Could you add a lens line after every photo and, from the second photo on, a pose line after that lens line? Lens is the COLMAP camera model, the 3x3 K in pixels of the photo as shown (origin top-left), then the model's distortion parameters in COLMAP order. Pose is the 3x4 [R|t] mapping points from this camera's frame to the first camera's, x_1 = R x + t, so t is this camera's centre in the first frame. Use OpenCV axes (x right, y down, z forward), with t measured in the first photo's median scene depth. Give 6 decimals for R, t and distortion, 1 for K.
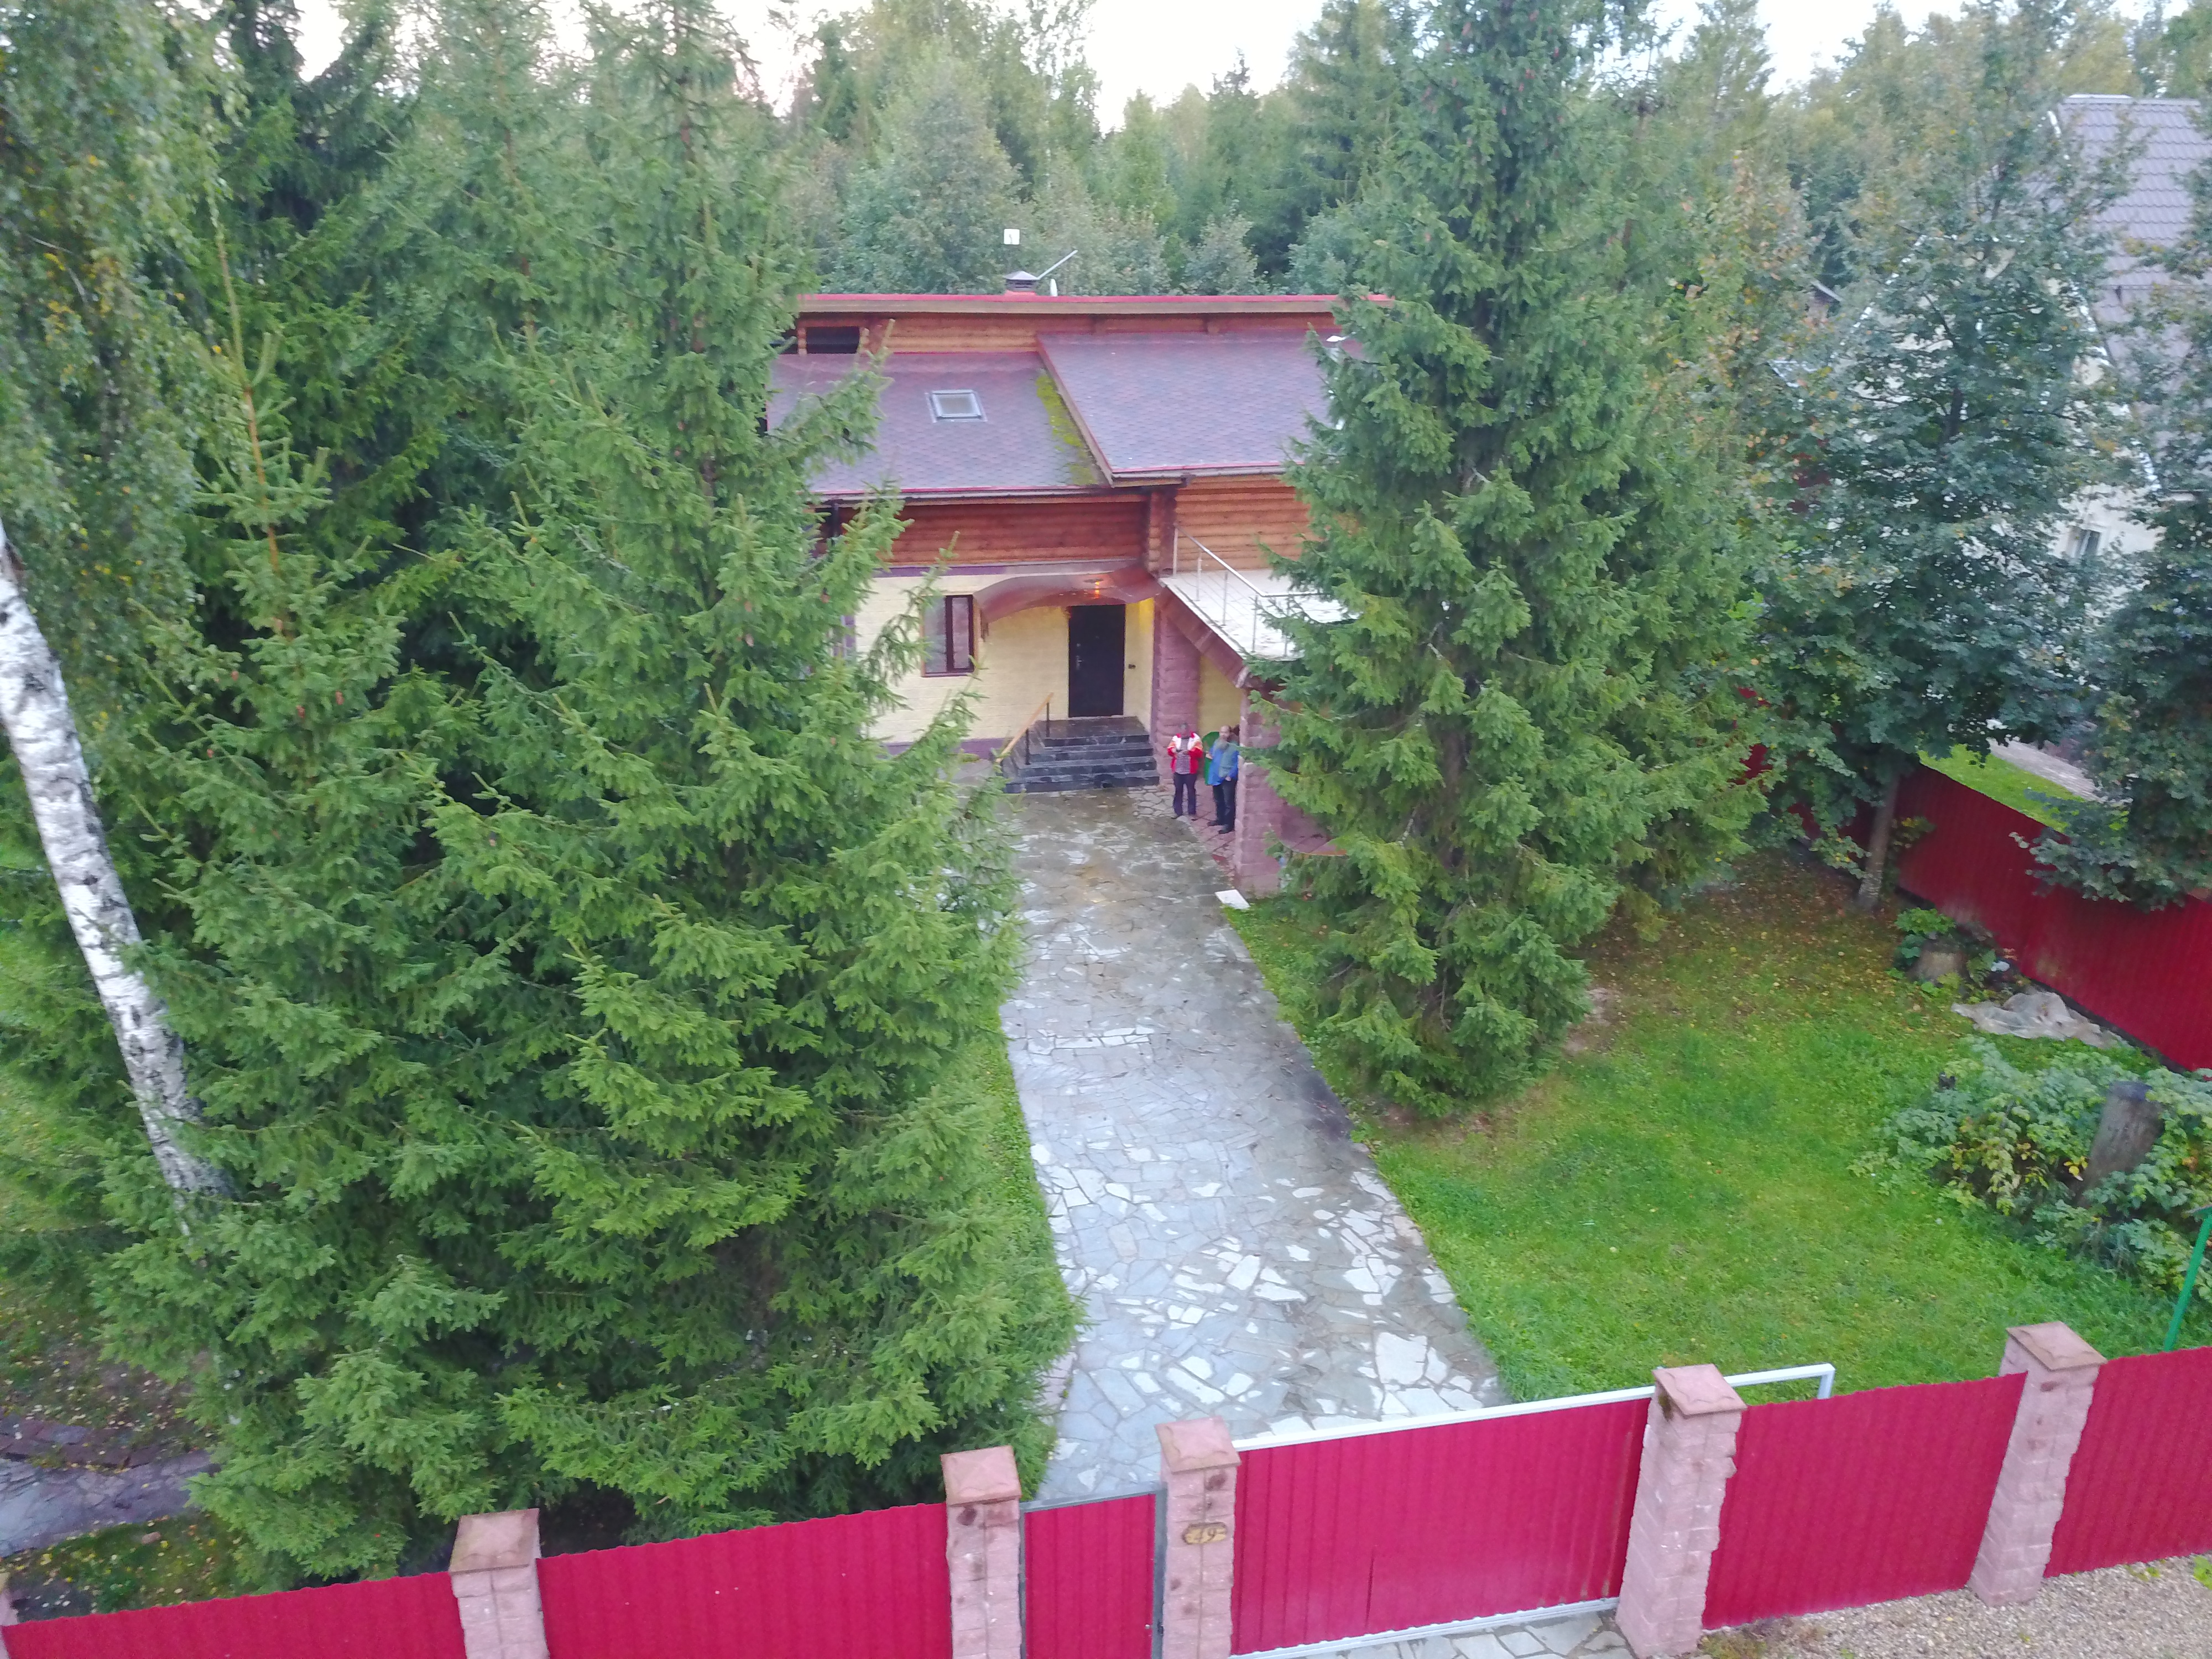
lens RADIAL K [[1705.4, 0, 1031.7], [0, 1705.4, 824.1], [0, 0, 1]] dist [0.010630, 0.001006]
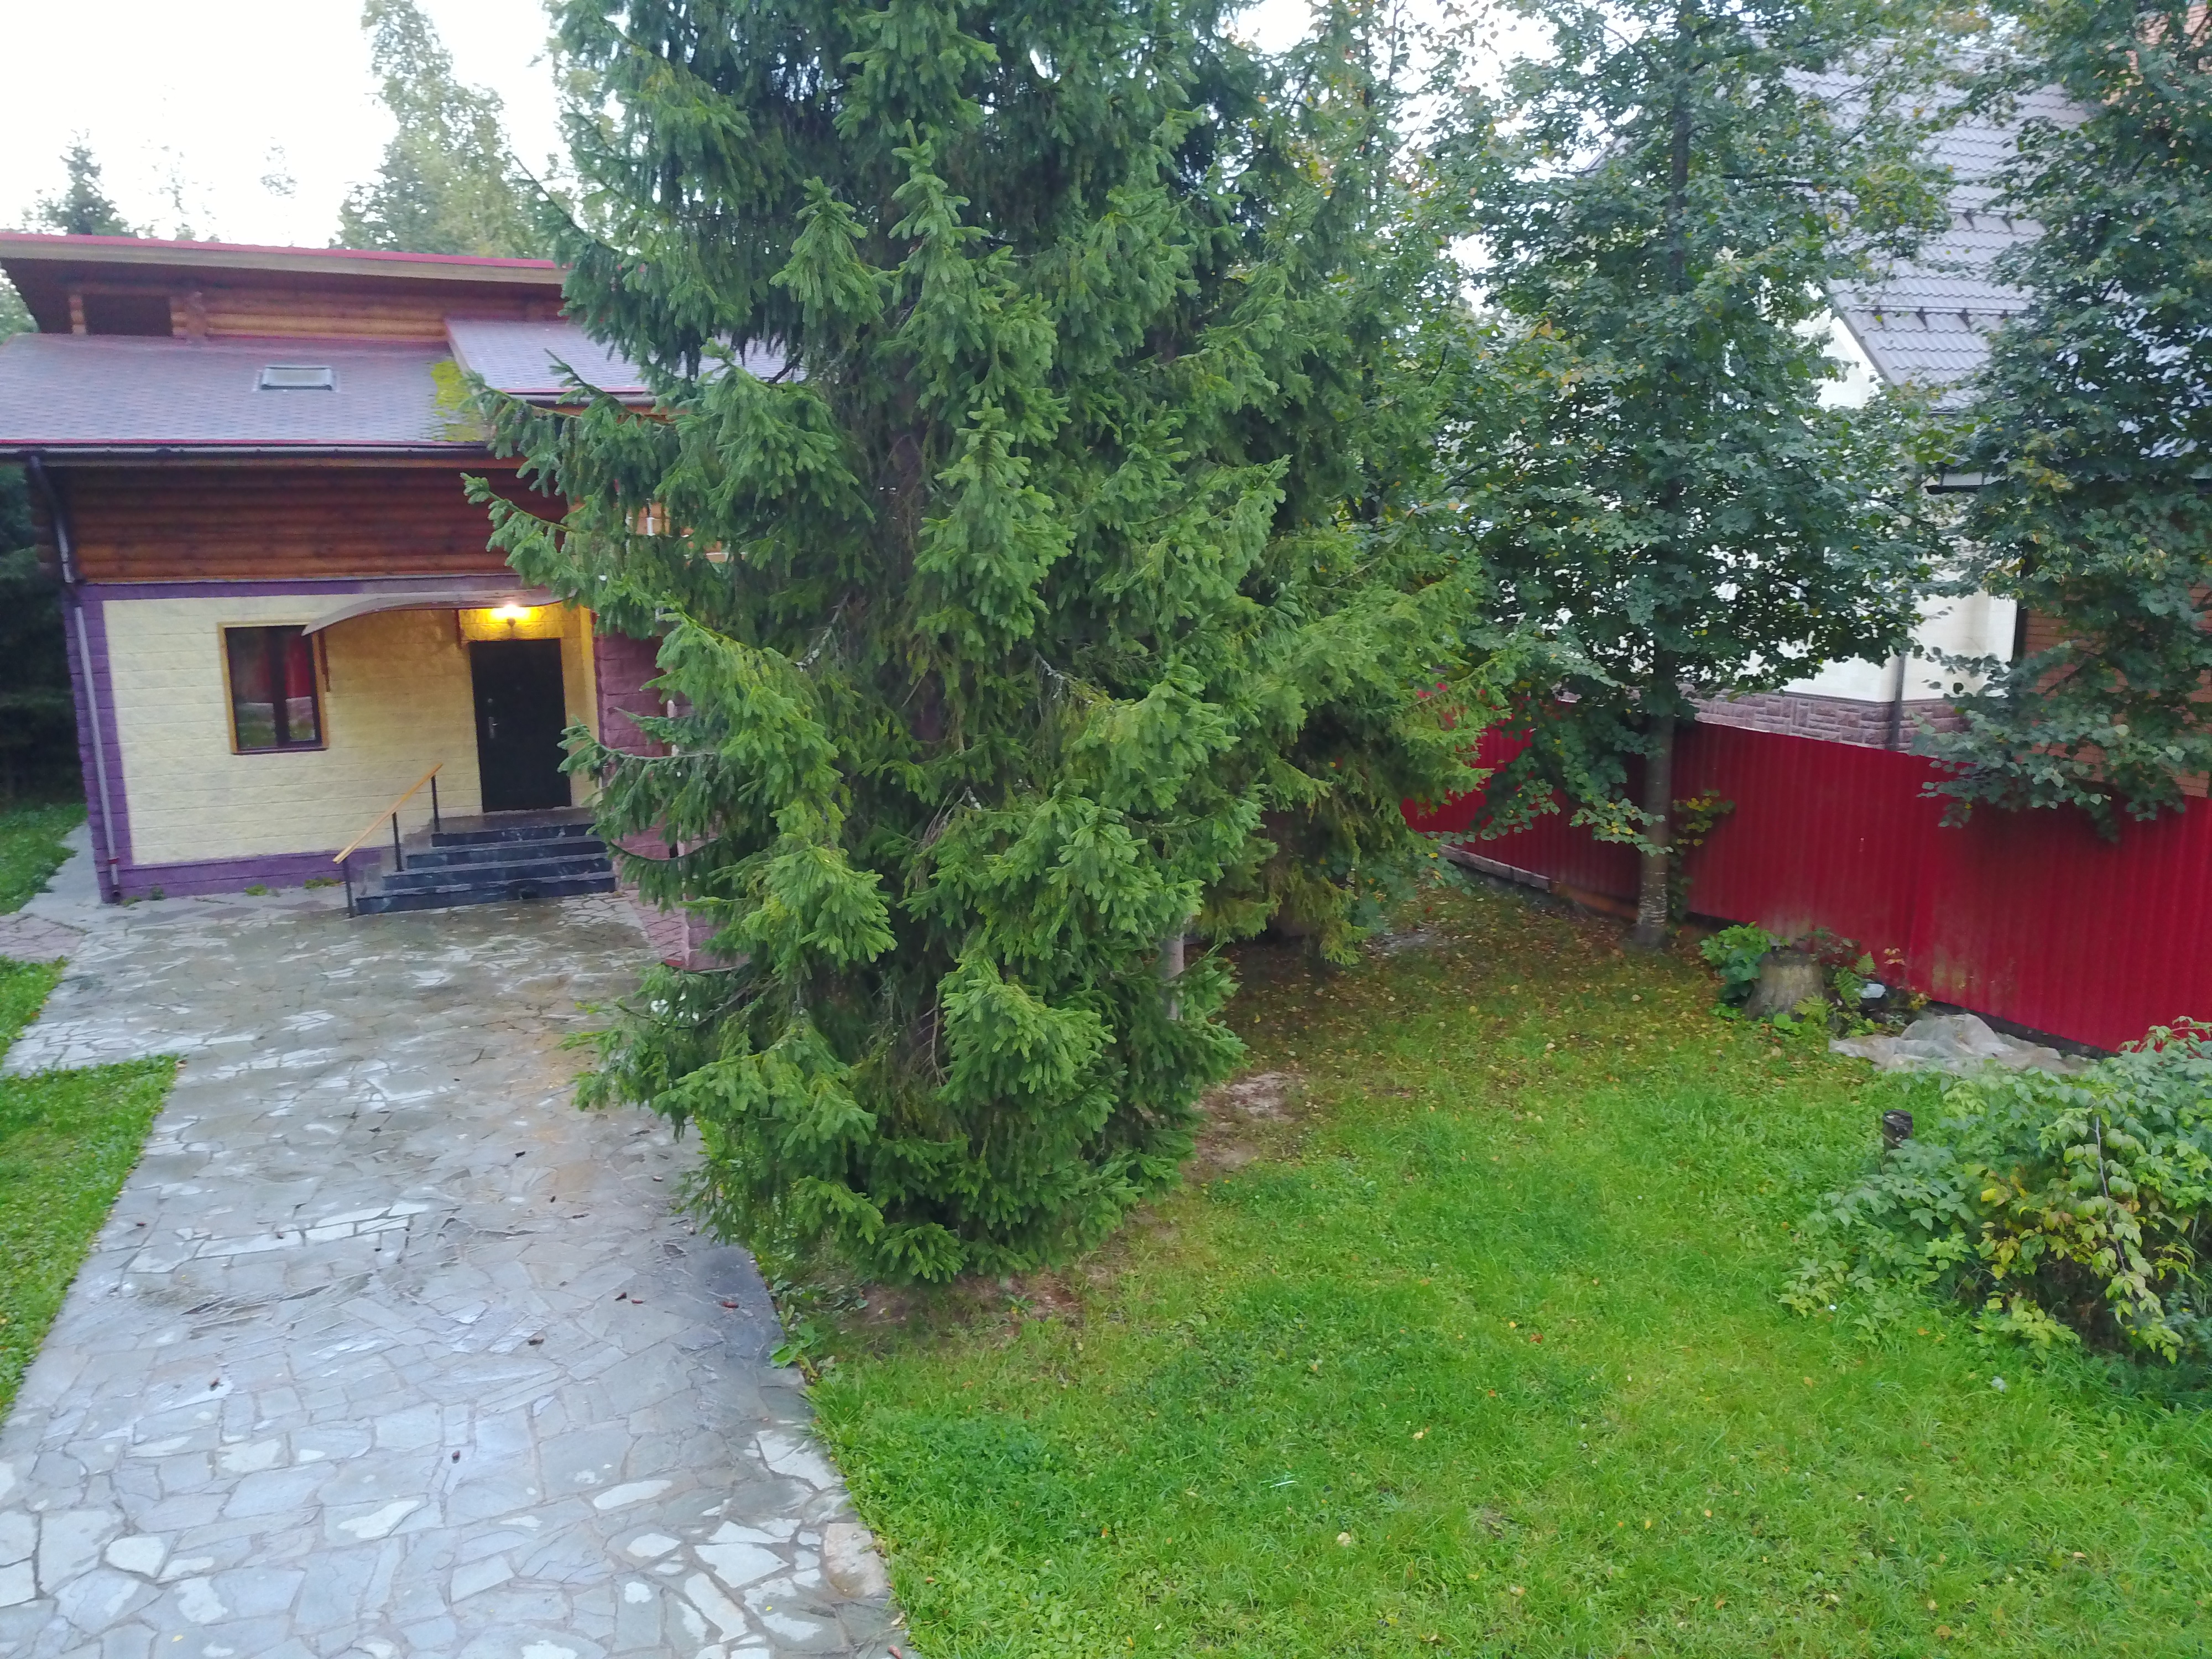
lens RADIAL K [[1710.7, 0, 1031.3], [0, 1710.7, 881.9], [0, 0, 1]] dist [0.016218, 0.001108]
pose [[0.981454, -0.063266, 0.180959, 0.140760], [0.089272, 0.986206, -0.139388, 0.100294], [-0.169644, 0.152958, 0.973563, 0.409186]]
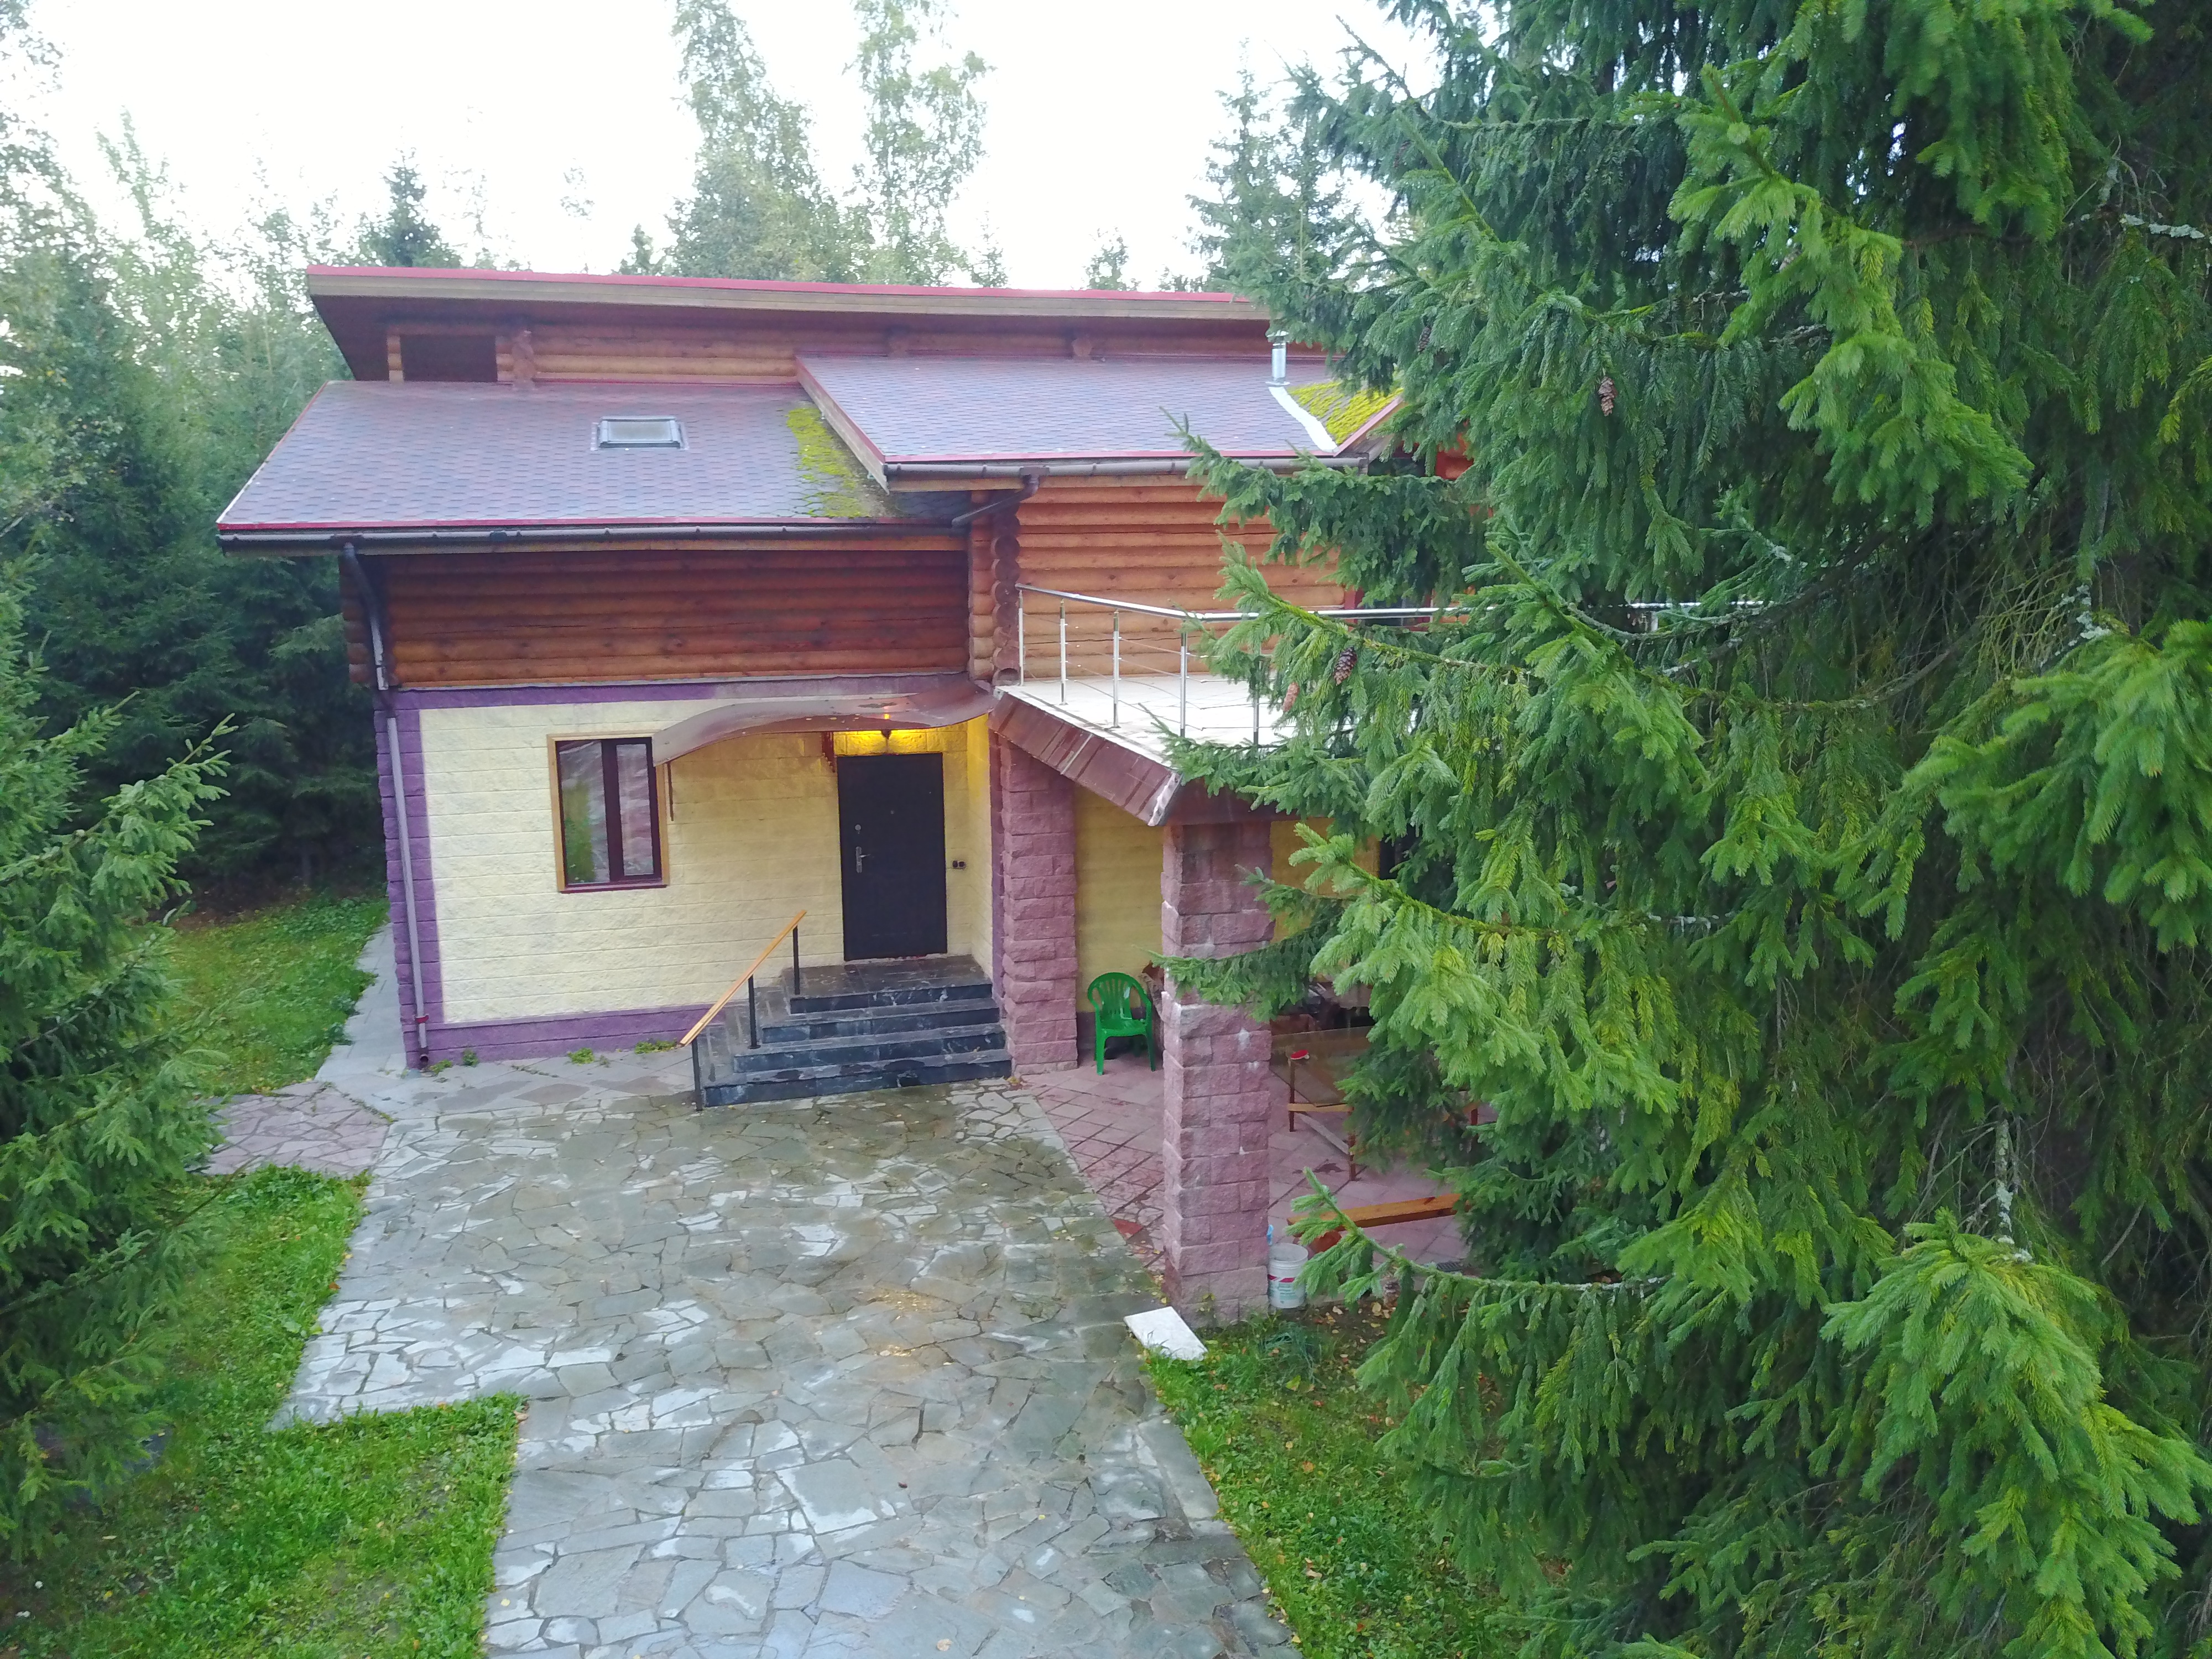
lens RADIAL K [[1710.7, 0, 1031.3], [0, 1710.7, 881.9], [0, 0, 1]] dist [0.016218, 0.001108]
pose [[0.998042, -0.036004, 0.051150, 0.069418], [0.043235, 0.988021, -0.148141, -0.005140], [-0.045204, 0.150063, 0.987643, 0.586844]]
